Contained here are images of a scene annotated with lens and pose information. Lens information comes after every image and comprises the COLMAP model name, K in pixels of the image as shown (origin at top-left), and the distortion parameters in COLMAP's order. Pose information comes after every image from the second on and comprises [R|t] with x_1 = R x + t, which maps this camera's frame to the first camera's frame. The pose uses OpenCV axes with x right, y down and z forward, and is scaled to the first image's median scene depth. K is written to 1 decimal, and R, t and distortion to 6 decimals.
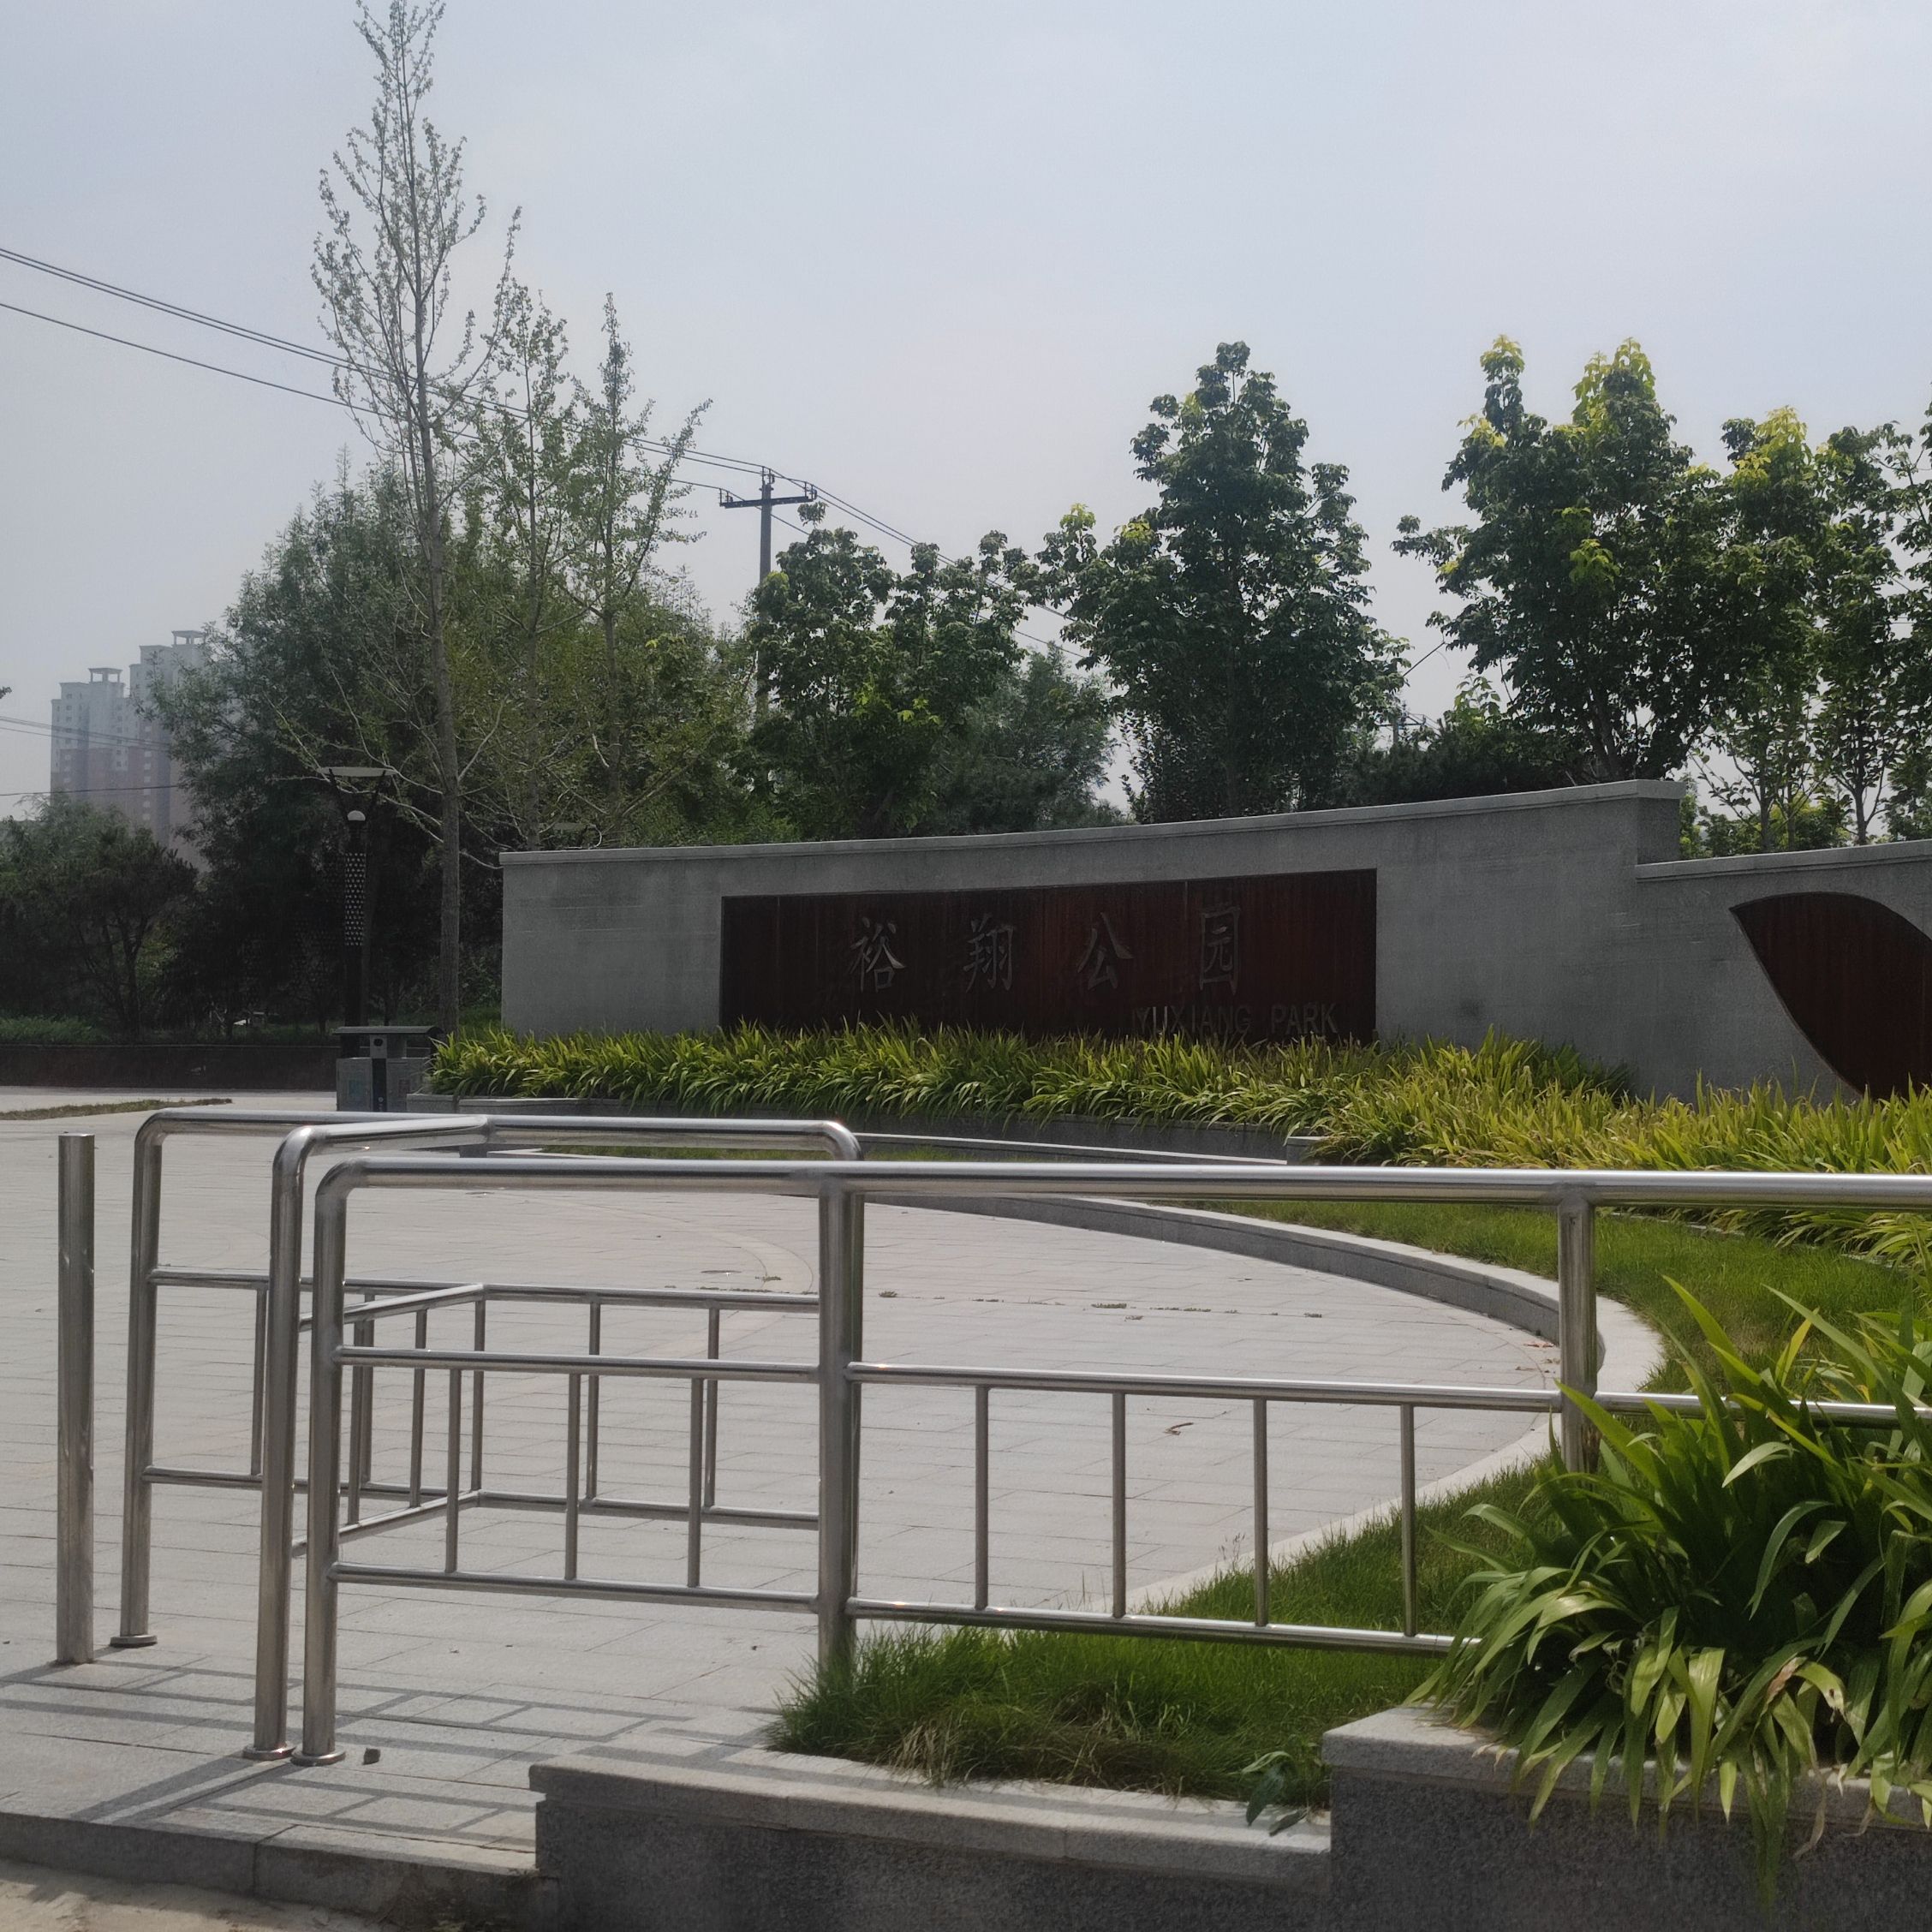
lens RADIAL K [[2974.2, 0, 966.0], [0, 2974.2, 966.0], [0, 0, 1]] dist [0.065501, -0.120917]
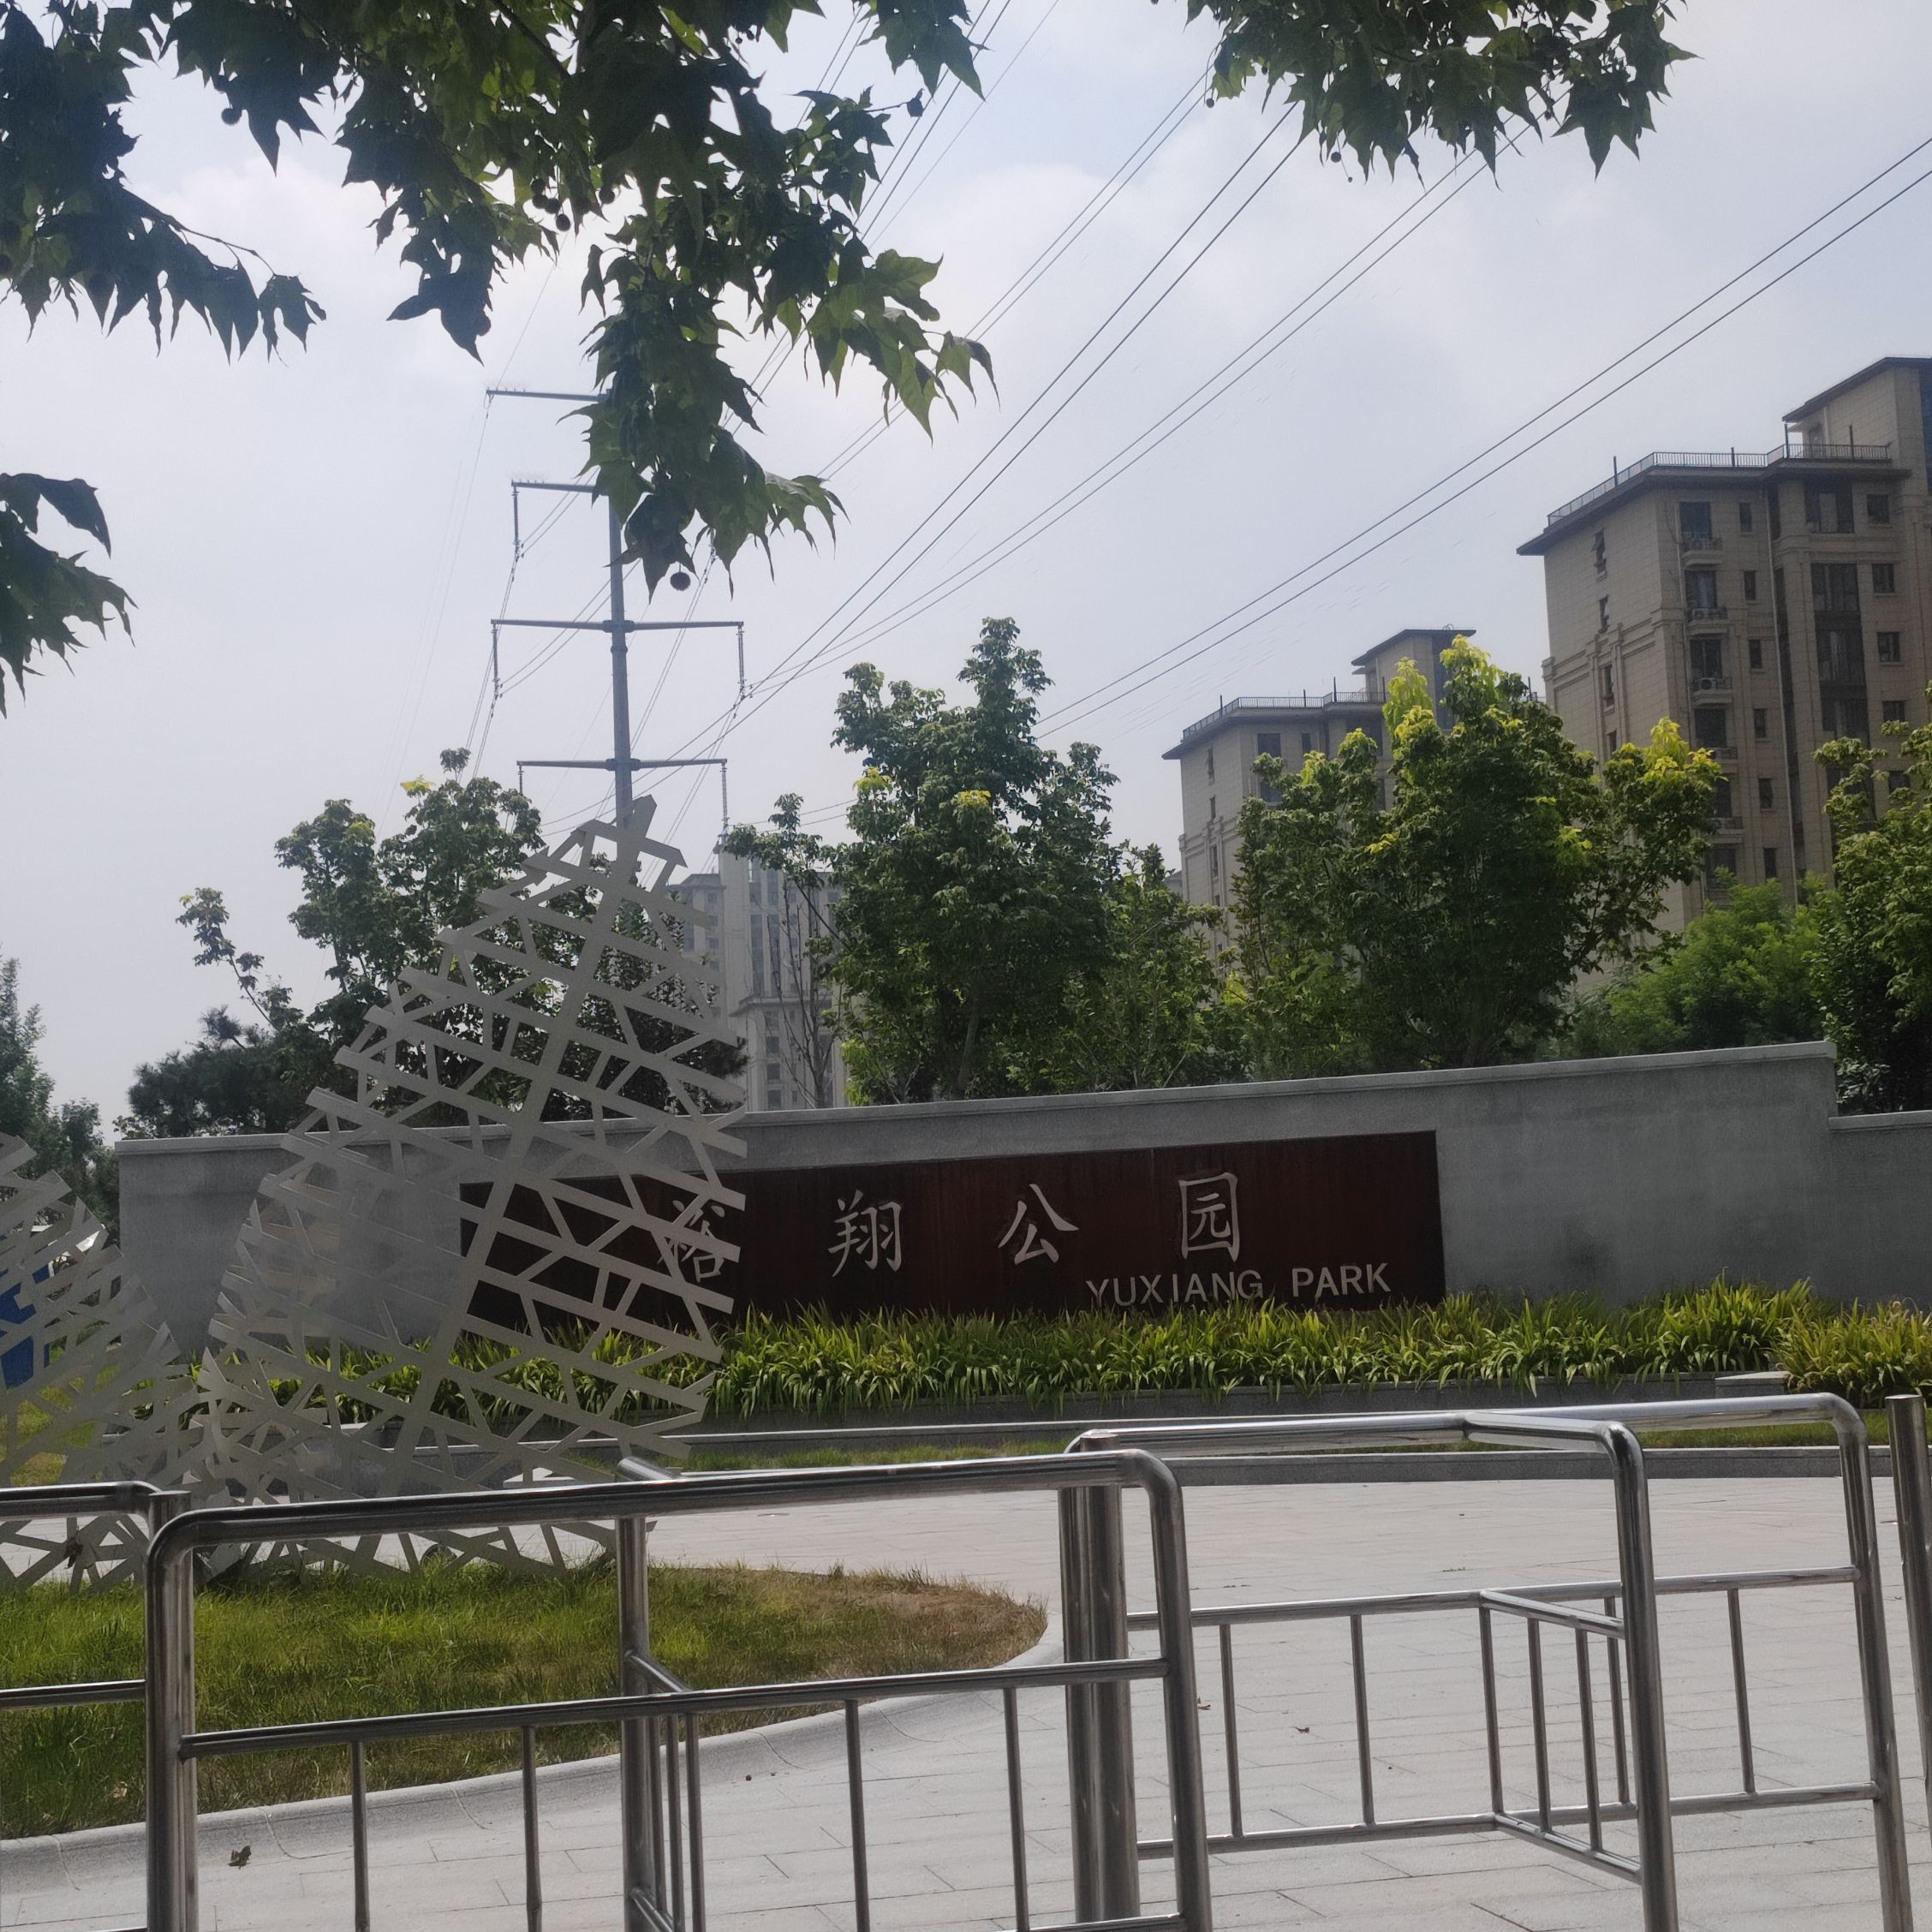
lens RADIAL K [[3046.1, 0, 966.0], [0, 3046.1, 966.0], [0, 0, 1]] dist [-0.032740, -0.159516]
pose [[0.790841, 0.019841, 0.611700, -0.454183], [0.041924, 0.995370, -0.086488, -0.002937], [-0.610584, 0.094044, 0.786348, 0.170364]]
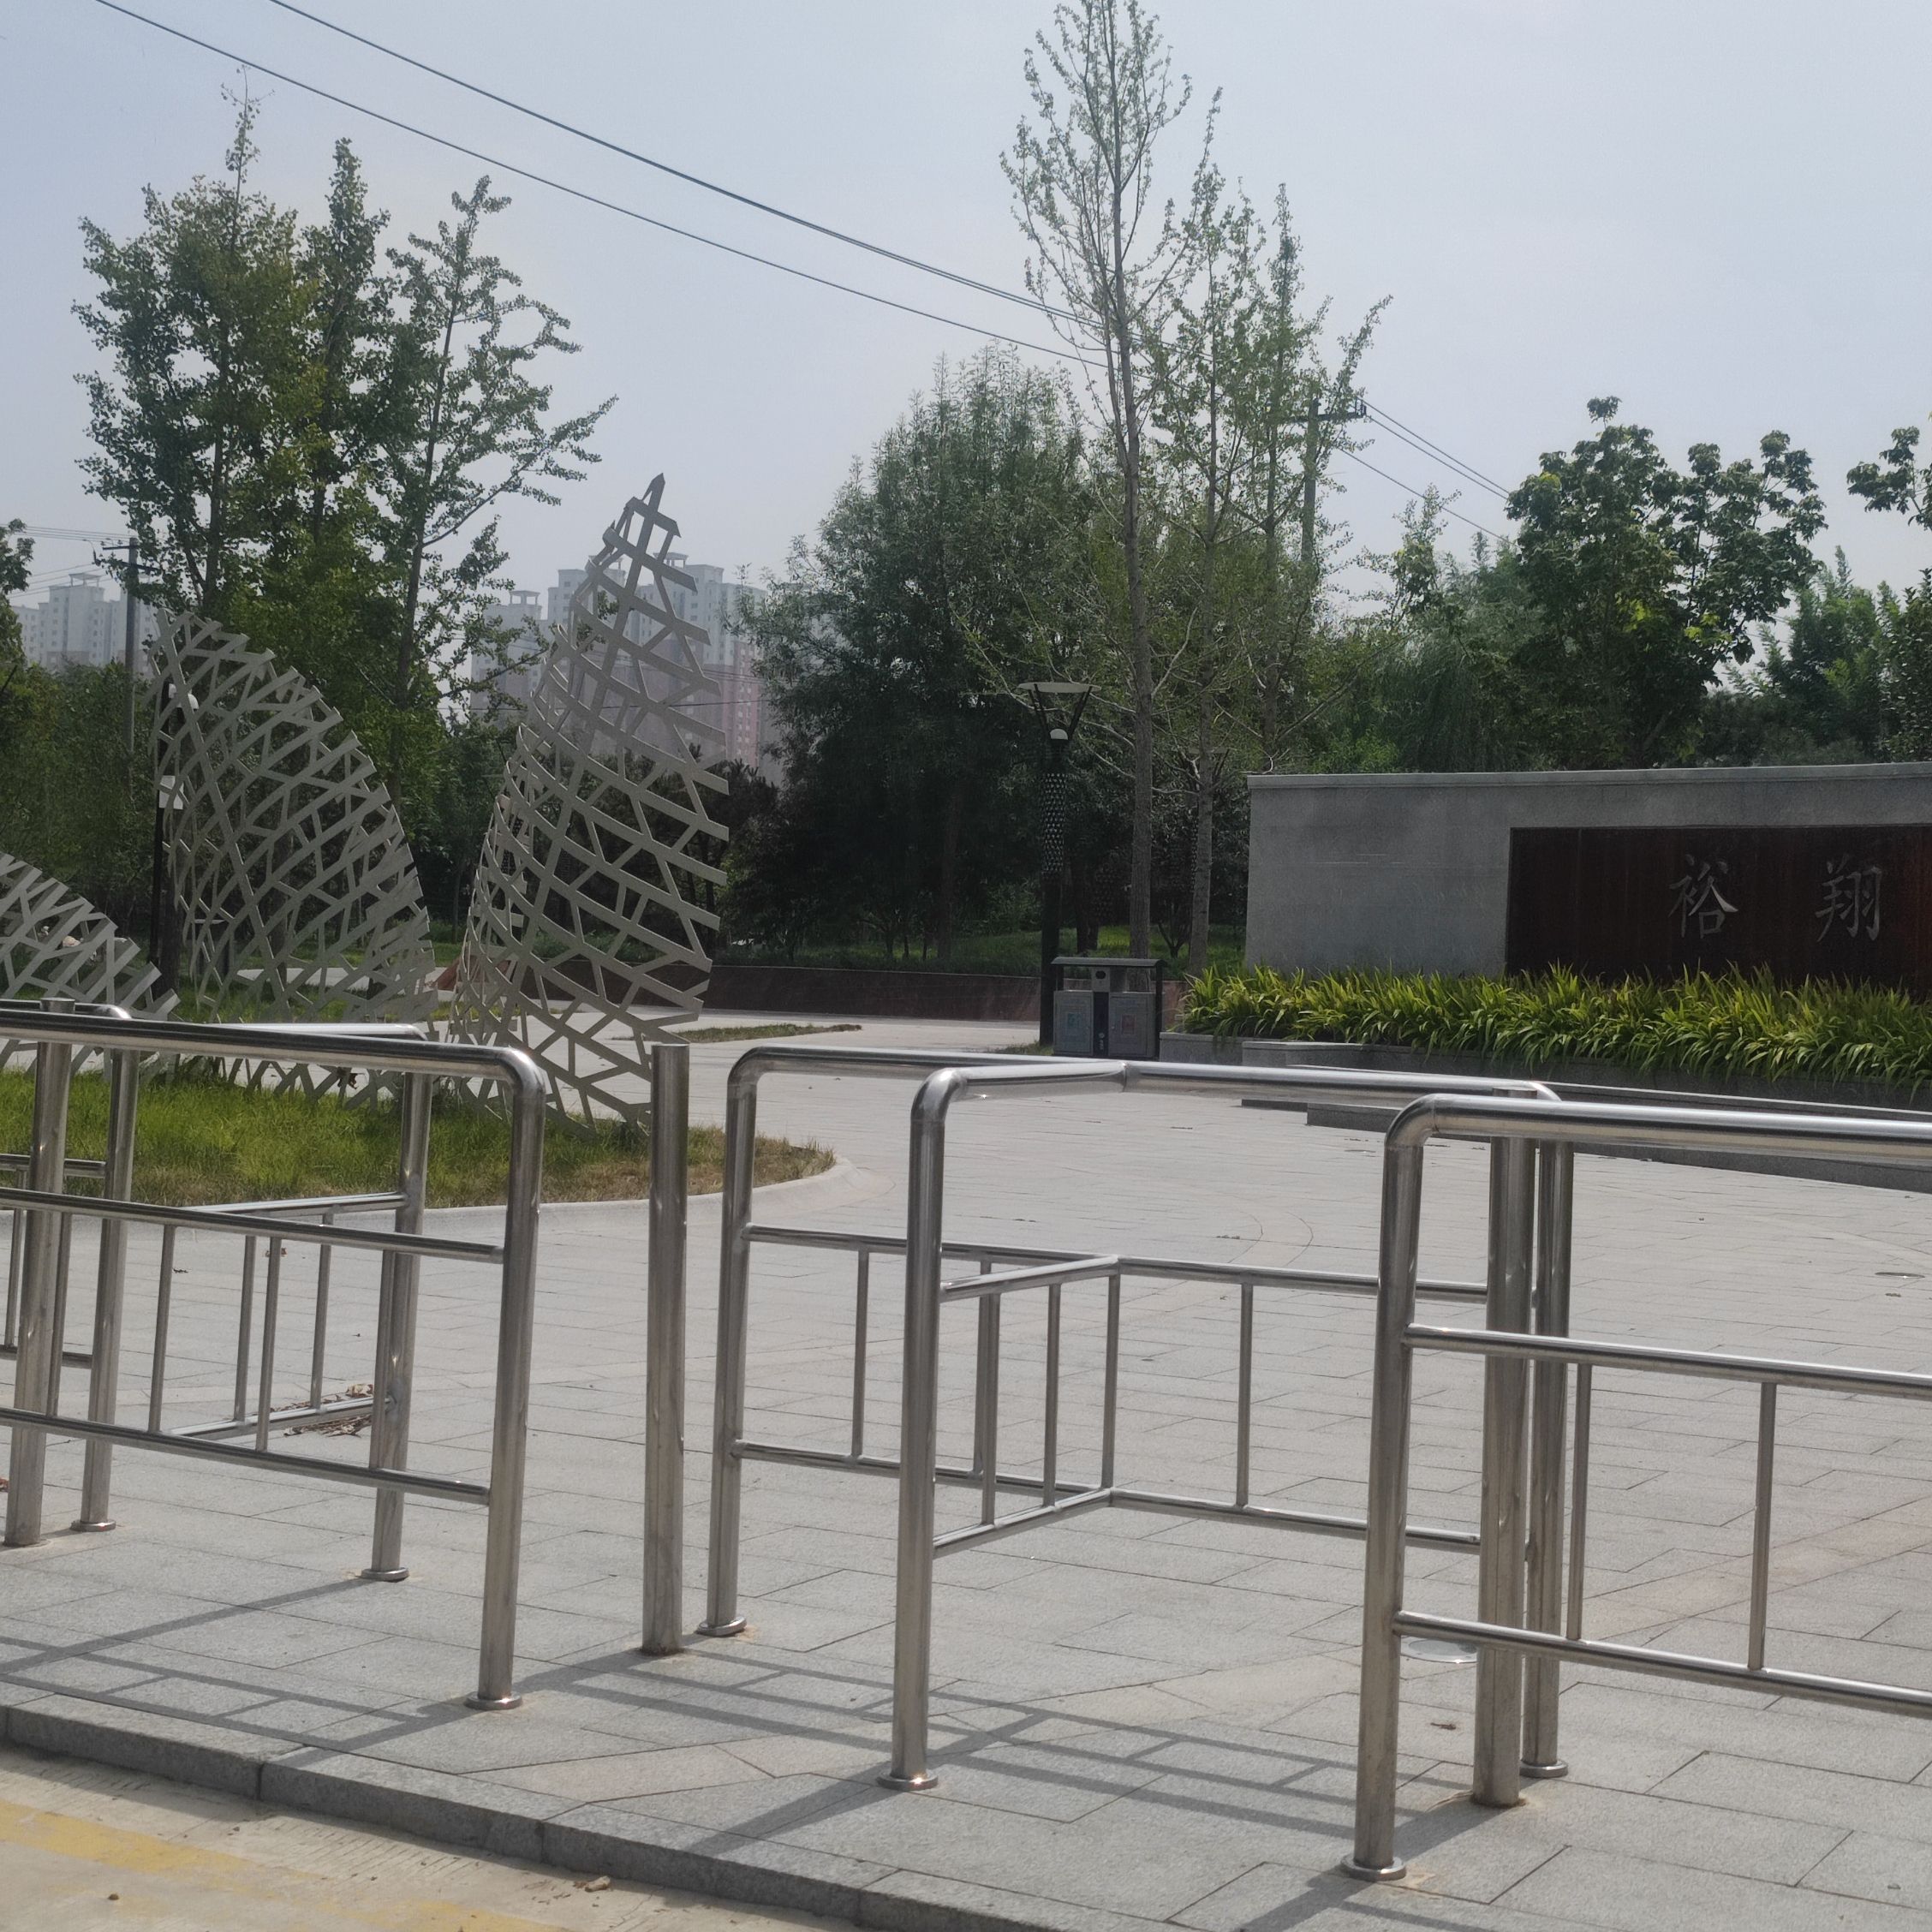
lens RADIAL K [[2974.2, 0, 966.0], [0, 2974.2, 966.0], [0, 0, 1]] dist [0.065501, -0.120917]
pose [[0.990075, 0.028587, -0.137602, -0.105731], [-0.025300, 0.999353, 0.025581, -0.000116], [0.138244, -0.021846, 0.990157, 0.060550]]
